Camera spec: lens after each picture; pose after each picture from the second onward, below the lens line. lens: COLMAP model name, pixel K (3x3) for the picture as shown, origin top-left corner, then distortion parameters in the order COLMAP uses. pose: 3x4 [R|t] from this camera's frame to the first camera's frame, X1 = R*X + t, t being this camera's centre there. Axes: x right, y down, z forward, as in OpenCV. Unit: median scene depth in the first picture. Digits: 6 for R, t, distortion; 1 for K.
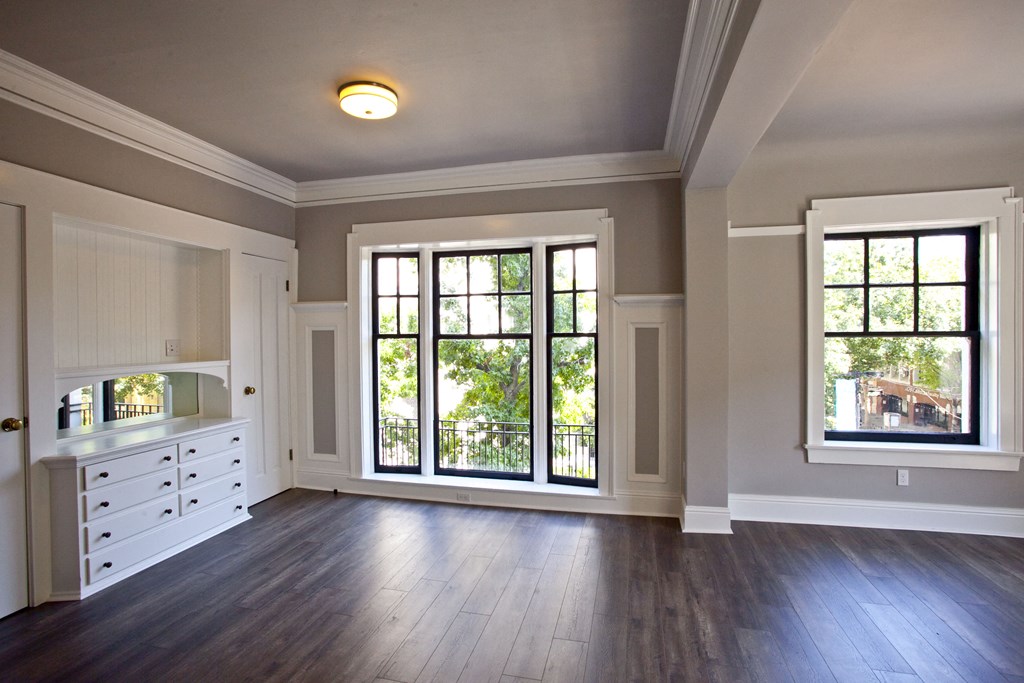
lens RADIAL K [[498.8, 0, 510.3], [0, 498.8, 338.0], [0, 0, 1]] dist [-0.055392, 0.010411]
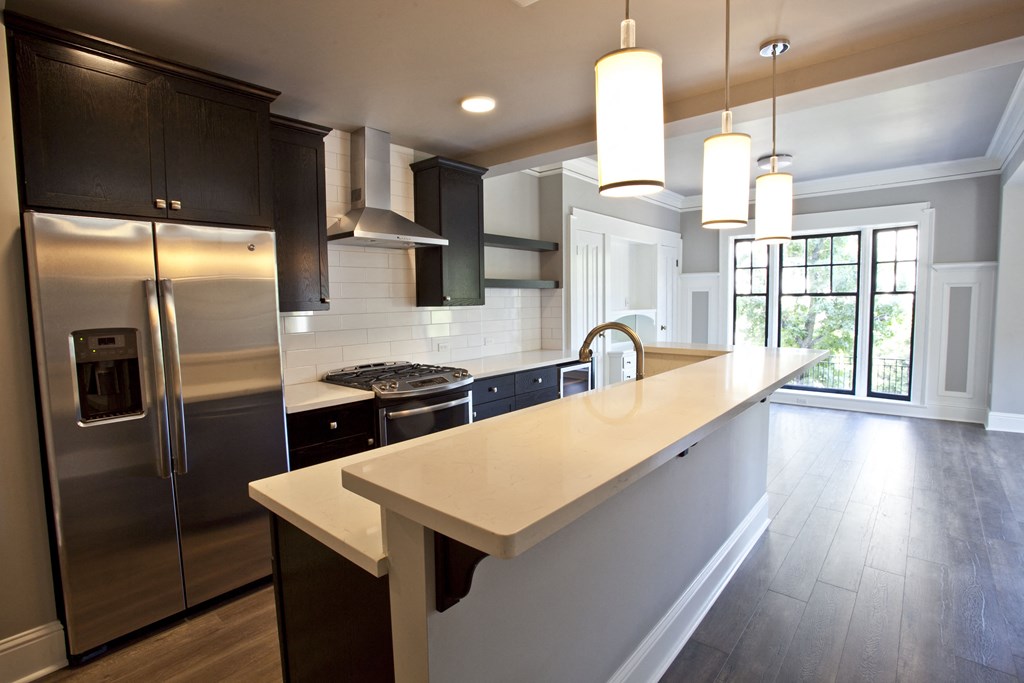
lens RADIAL K [[503.8, 0, 505.9], [0, 503.8, 340.9], [0, 0, 1]] dist [-0.054624, 0.018175]
pose [[0.892530, 0.029524, -0.450020, -0.243051], [0.005733, 0.997031, 0.076782, 0.017508], [0.450951, -0.071110, 0.889712, -0.790177]]
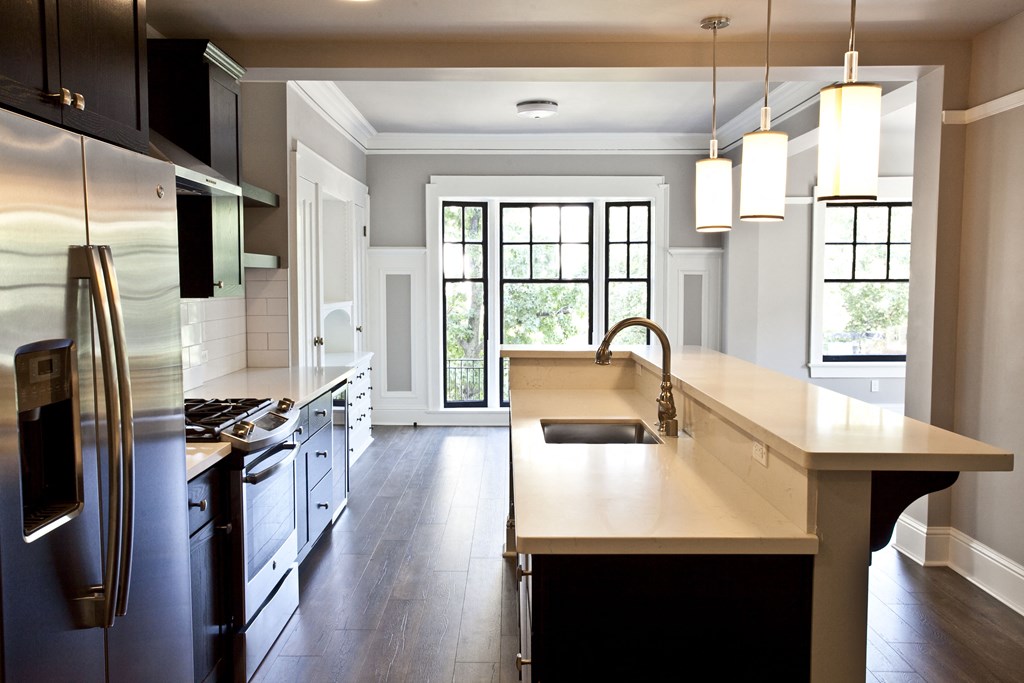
lens RADIAL K [[883.6, 0, 508.6], [0, 883.6, 337.1], [0, 0, 1]] dist [0.018052, 0.006113]
pose [[0.970458, -0.009817, 0.241069, -0.697237], [-0.003974, 0.998386, 0.056656, 0.011310], [-0.241236, -0.055940, 0.968853, -1.025344]]
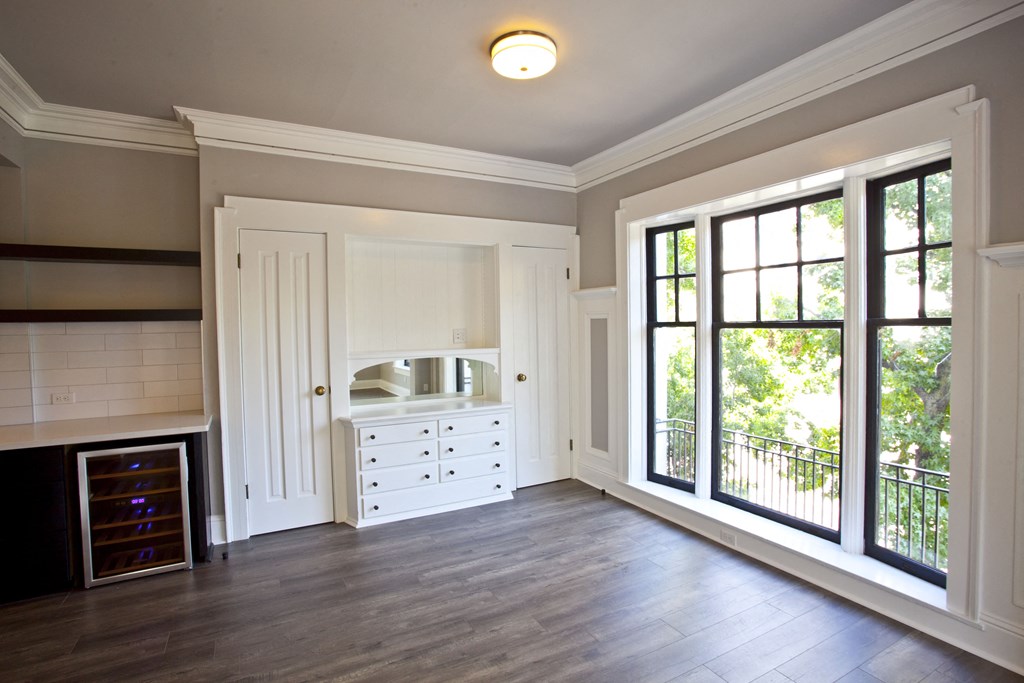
lens RADIAL K [[503.8, 0, 509.2], [0, 503.8, 340.2], [0, 0, 1]] dist [-0.054624, 0.018175]
pose [[0.665056, 0.019663, -0.746535, 0.255631], [0.005087, 0.999511, 0.030858, -0.005749], [0.746776, -0.024320, 0.664630, 0.274819]]
